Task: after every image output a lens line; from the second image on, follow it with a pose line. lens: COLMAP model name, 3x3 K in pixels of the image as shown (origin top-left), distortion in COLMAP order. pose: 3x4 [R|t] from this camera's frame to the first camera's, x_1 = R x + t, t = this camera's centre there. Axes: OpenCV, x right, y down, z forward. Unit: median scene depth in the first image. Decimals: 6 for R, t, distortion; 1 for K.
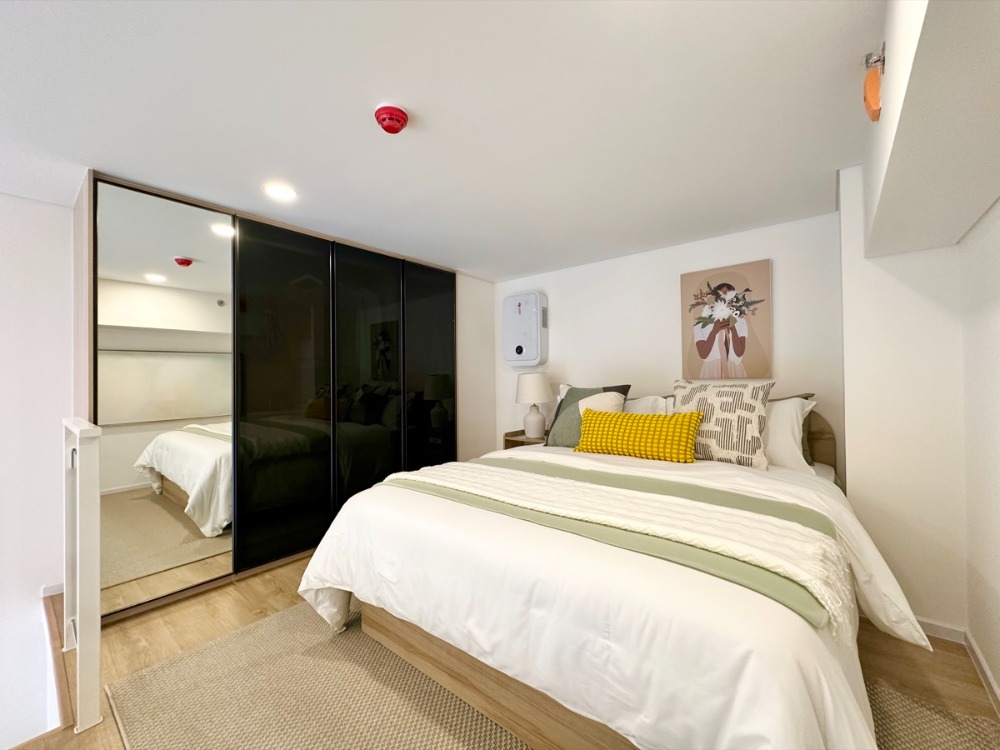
lens RADIAL K [[409.9, 0, 498.8], [0, 409.9, 377.0], [0, 0, 1]] dist [-0.001460, 0.000385]
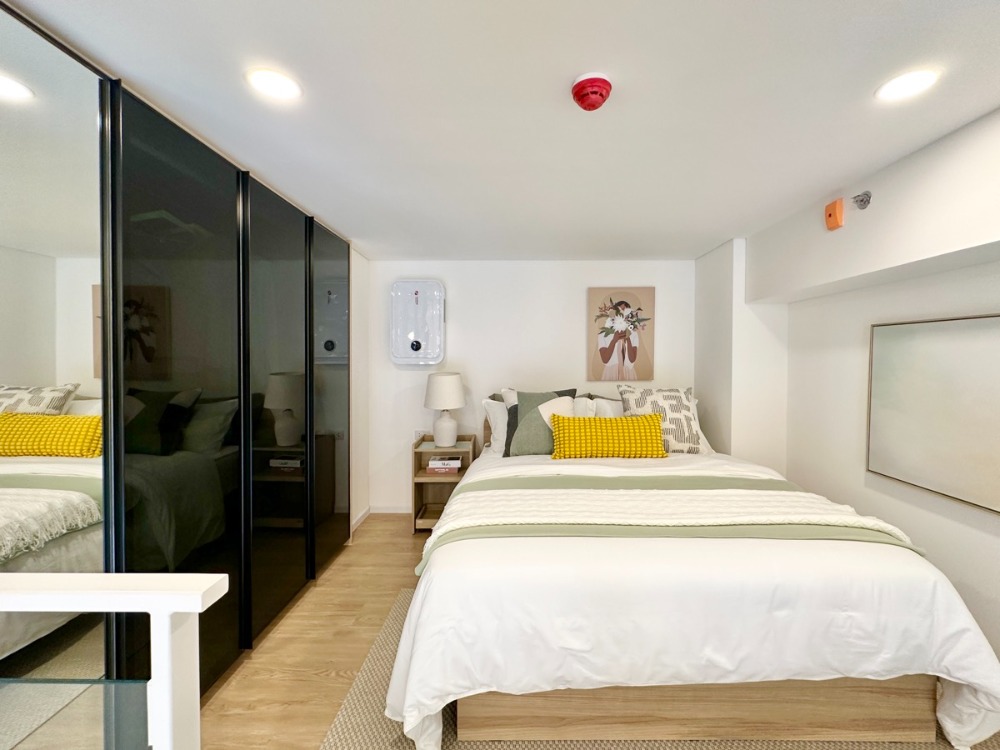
lens RADIAL K [[436.1, 0, 503.4], [0, 436.1, 370.1], [0, 0, 1]] dist [0.002143, -0.000752]
pose [[0.766502, -0.005784, 0.642216, -0.709958], [-0.012080, 0.999653, 0.023421, -0.069525], [-0.642128, -0.025710, 0.766166, 0.321966]]
